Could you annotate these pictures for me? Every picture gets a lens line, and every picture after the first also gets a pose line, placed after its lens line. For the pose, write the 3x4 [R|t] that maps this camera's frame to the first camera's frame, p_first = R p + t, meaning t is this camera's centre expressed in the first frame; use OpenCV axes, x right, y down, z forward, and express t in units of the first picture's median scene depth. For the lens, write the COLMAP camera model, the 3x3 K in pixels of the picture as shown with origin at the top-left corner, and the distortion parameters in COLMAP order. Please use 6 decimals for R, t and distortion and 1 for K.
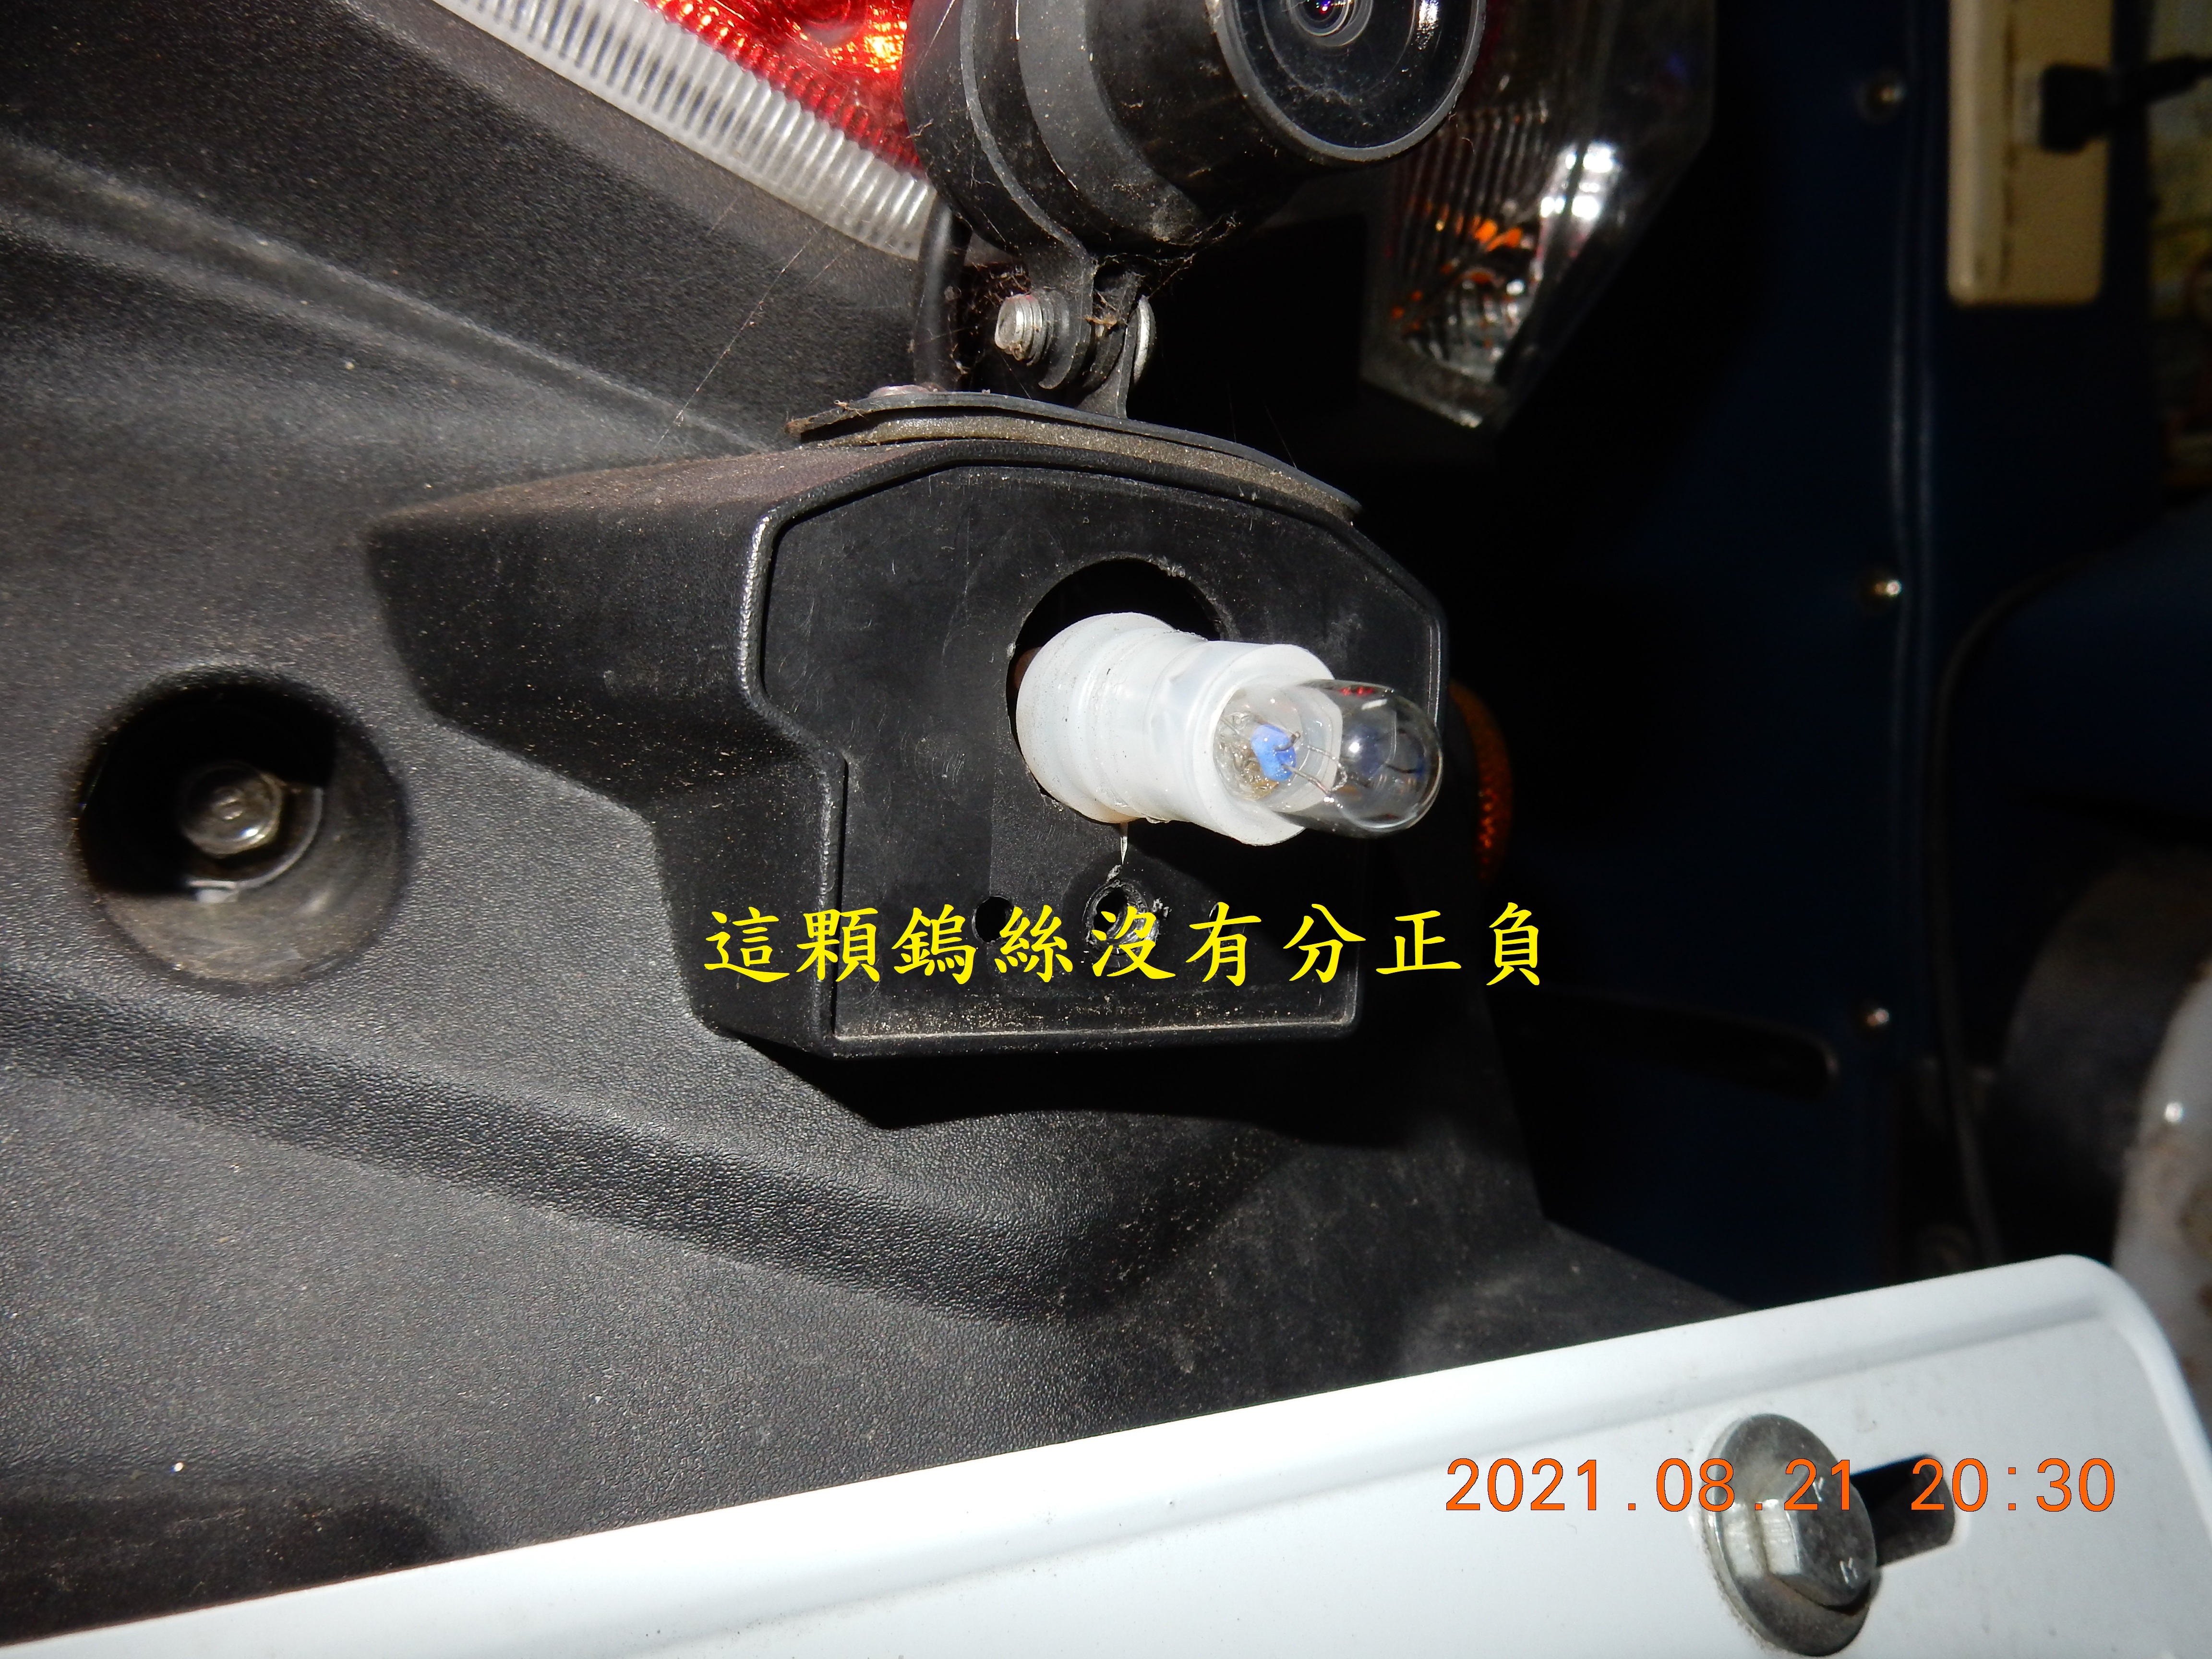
lens RADIAL K [[1656.2, 0, 1127.1], [0, 1656.2, 829.5], [0, 0, 1]] dist [0.010174, -0.013675]
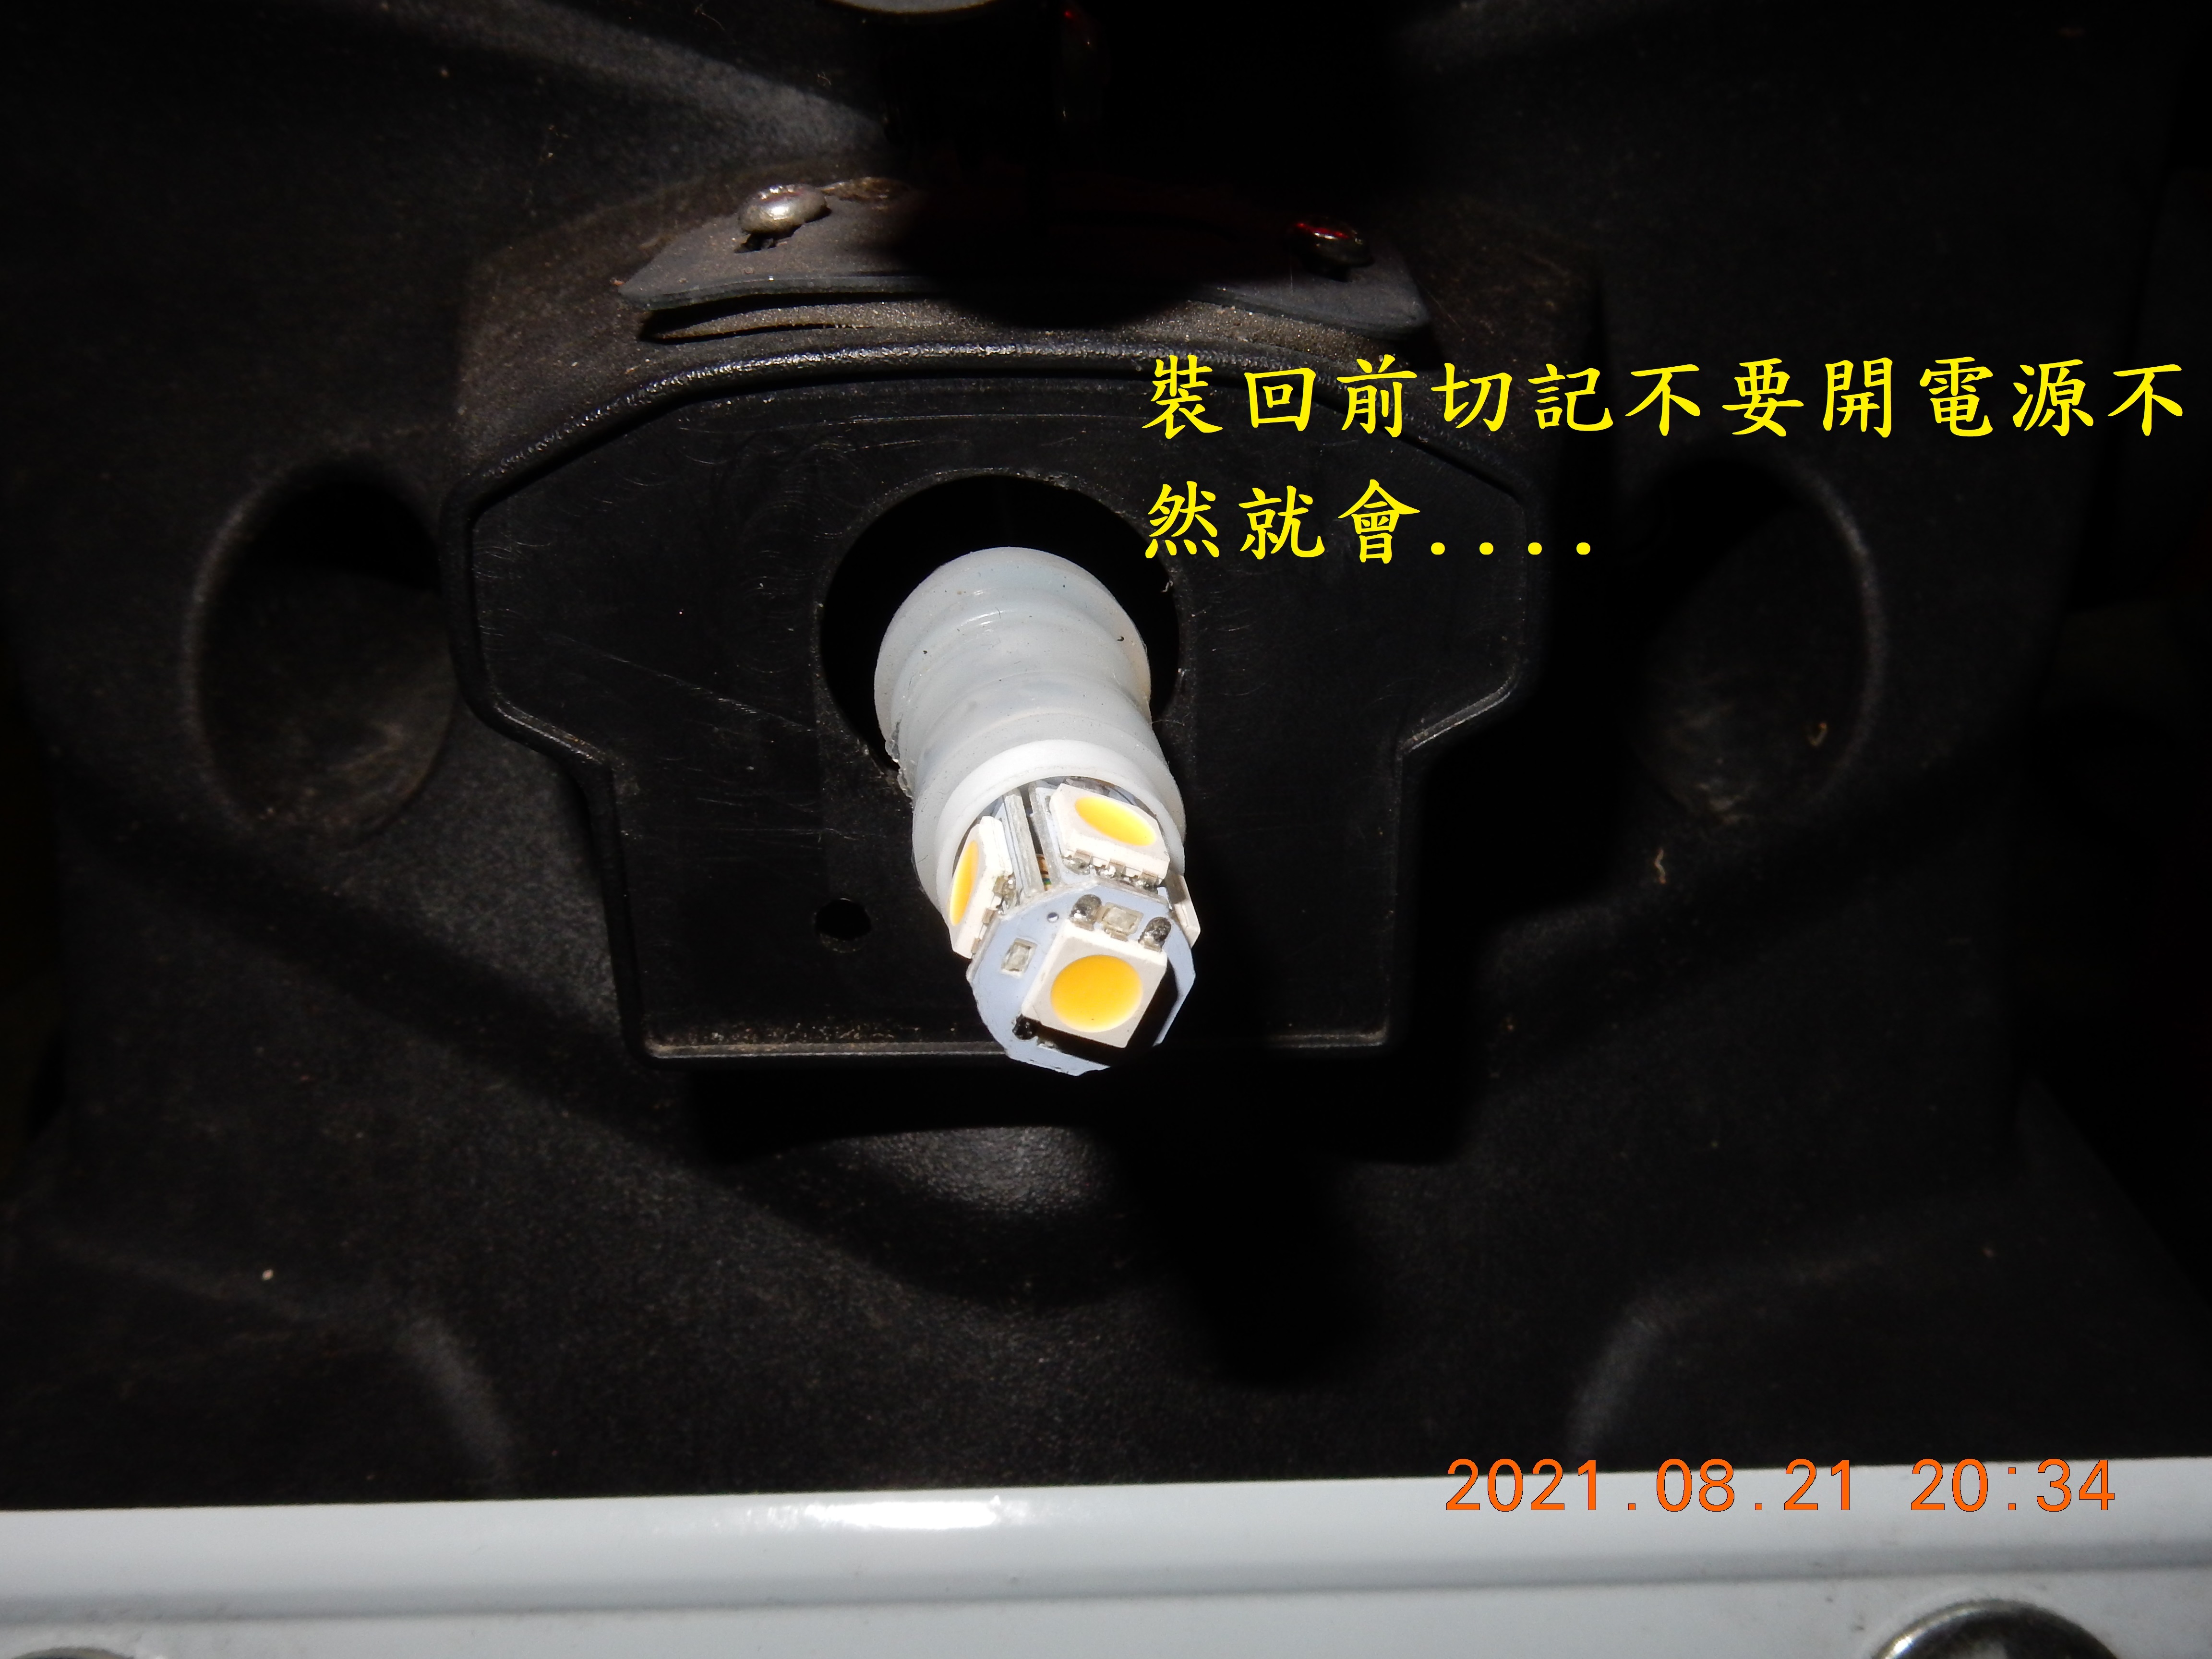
lens RADIAL K [[1971.7, 0, 1103.9], [0, 1971.7, 826.4], [0, 0, 1]] dist [0.001366, -0.012250]
pose [[0.854319, 0.139536, -0.500668, 0.422068], [0.050393, 0.936513, 0.346994, -0.265624], [0.517300, -0.321674, 0.793049, 0.240650]]
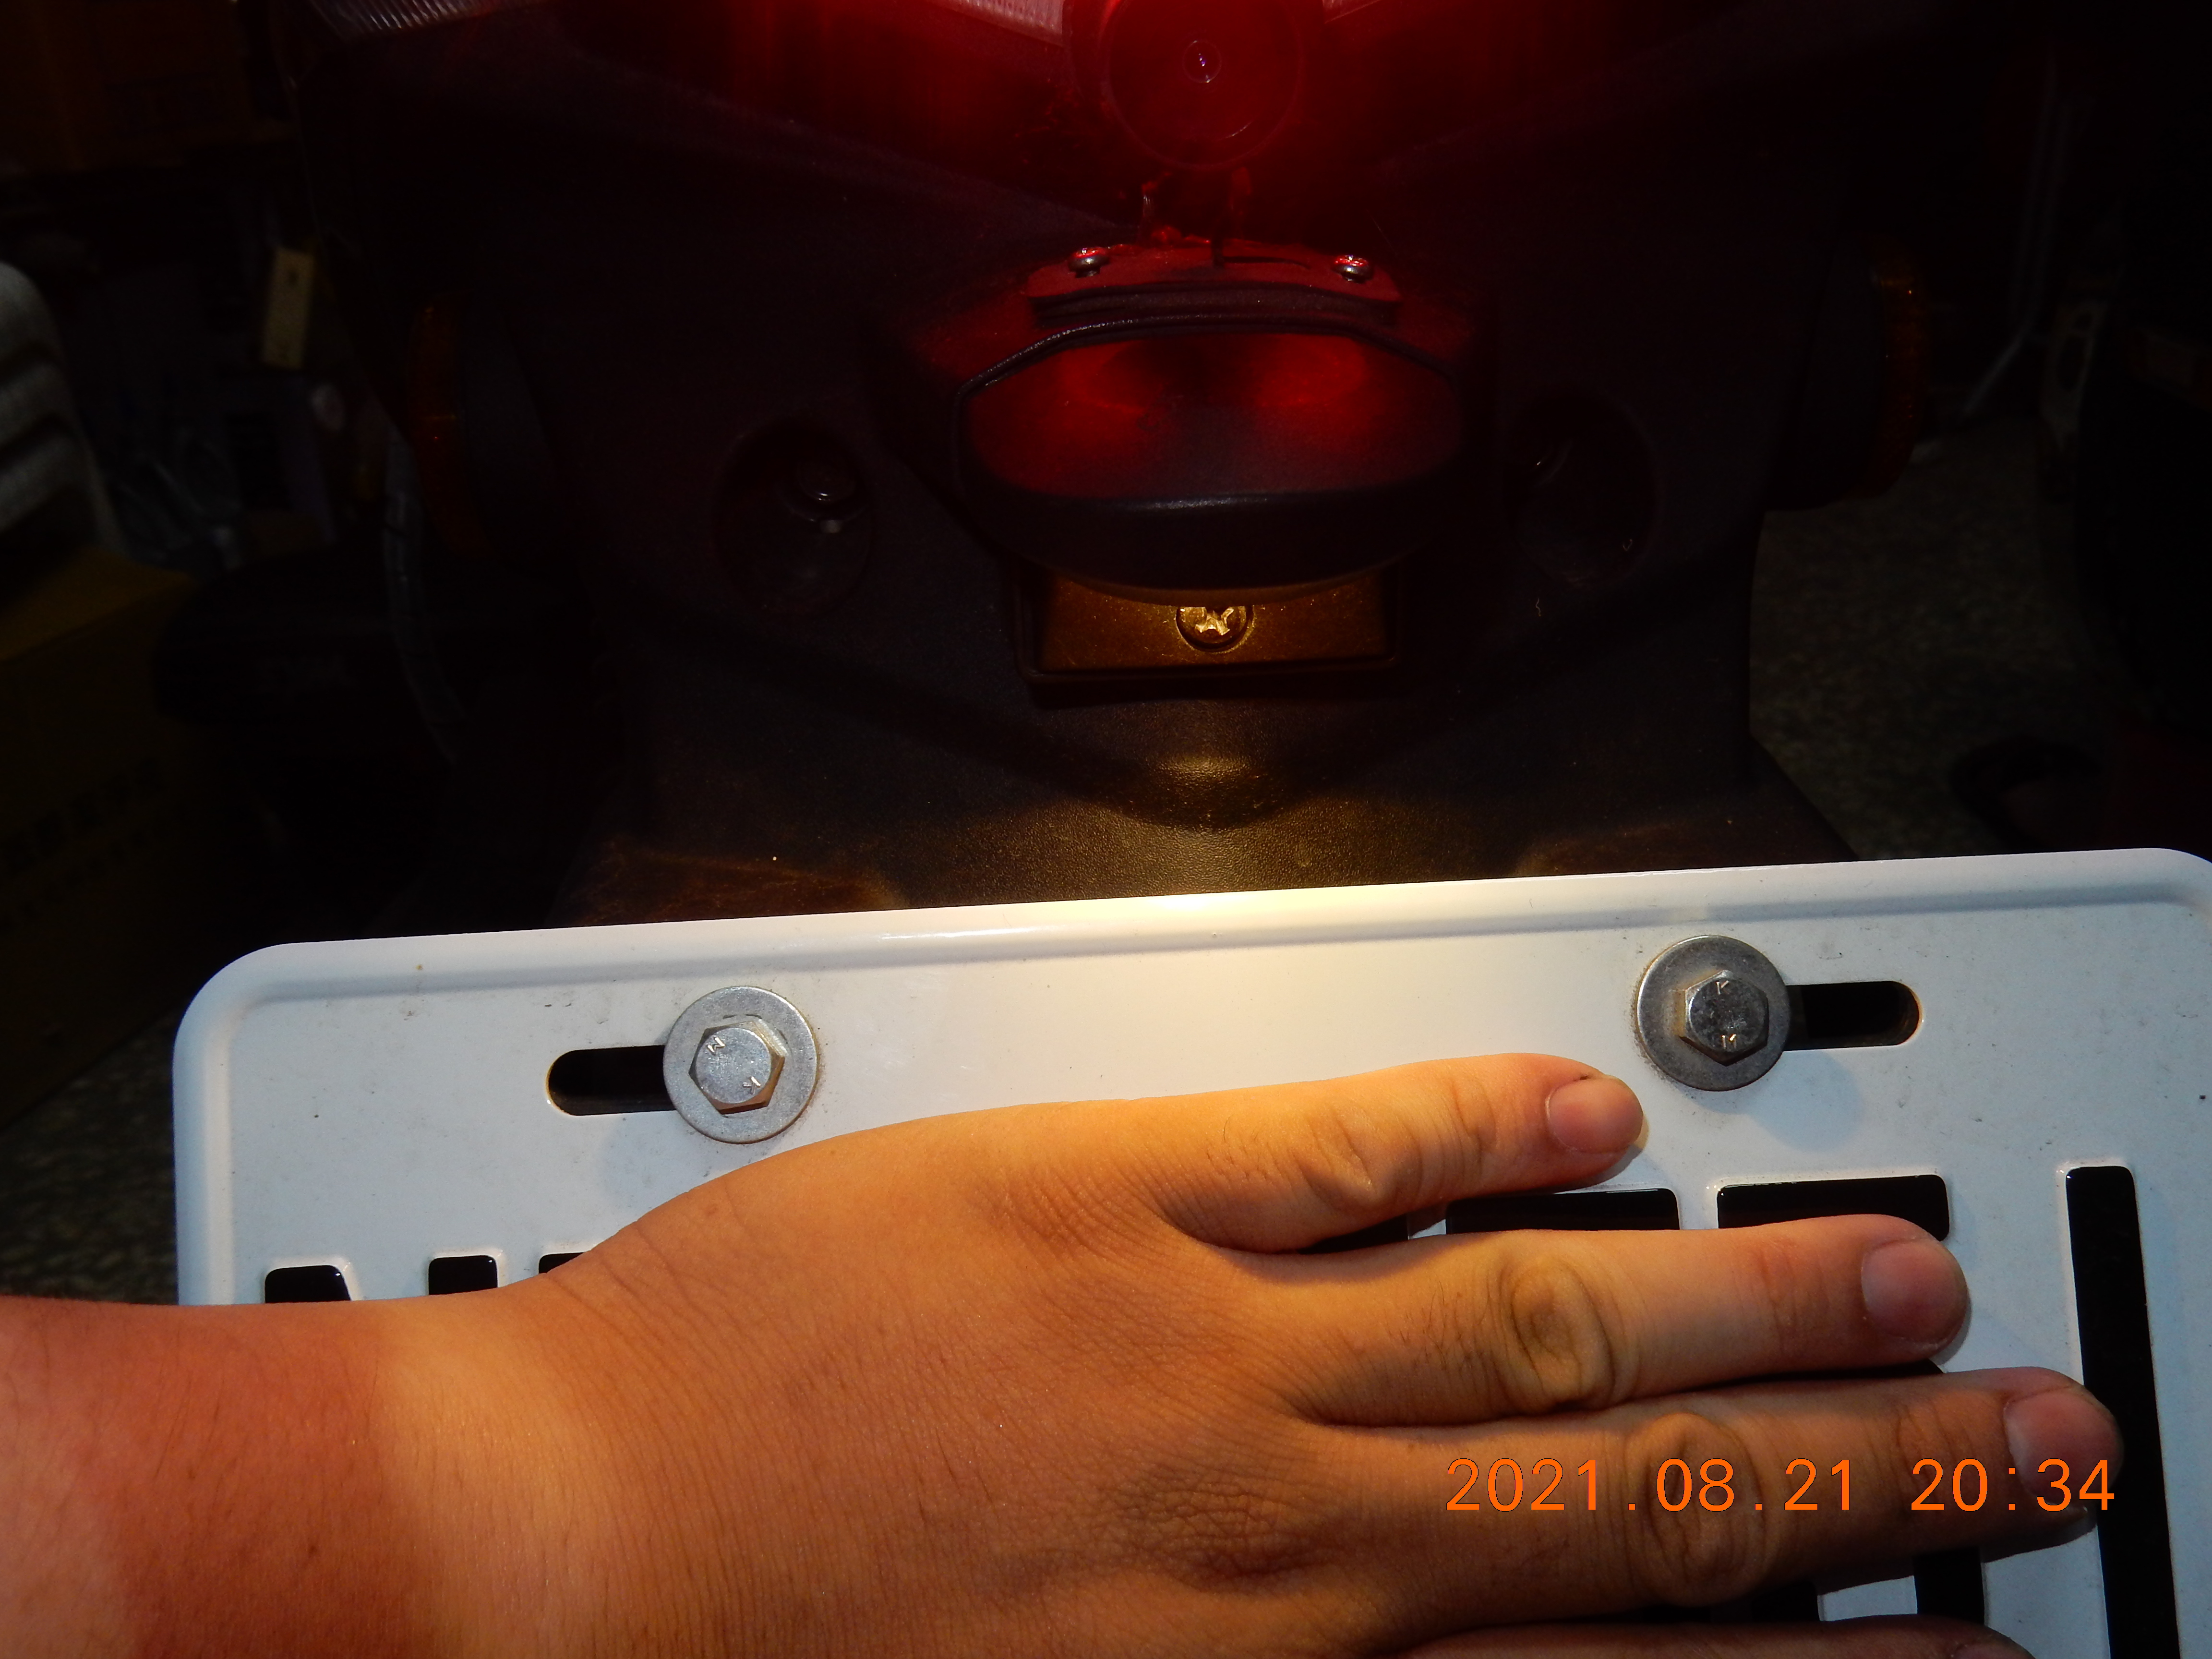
lens RADIAL K [[1971.7, 0, 1109.0], [0, 1971.7, 839.2], [0, 0, 1]] dist [0.001366, -0.012250]
pose [[0.858931, 0.093253, -0.503529, 0.767449], [0.075665, 0.949376, 0.304895, -0.269846], [0.506471, -0.299983, 0.808392, -0.578784]]
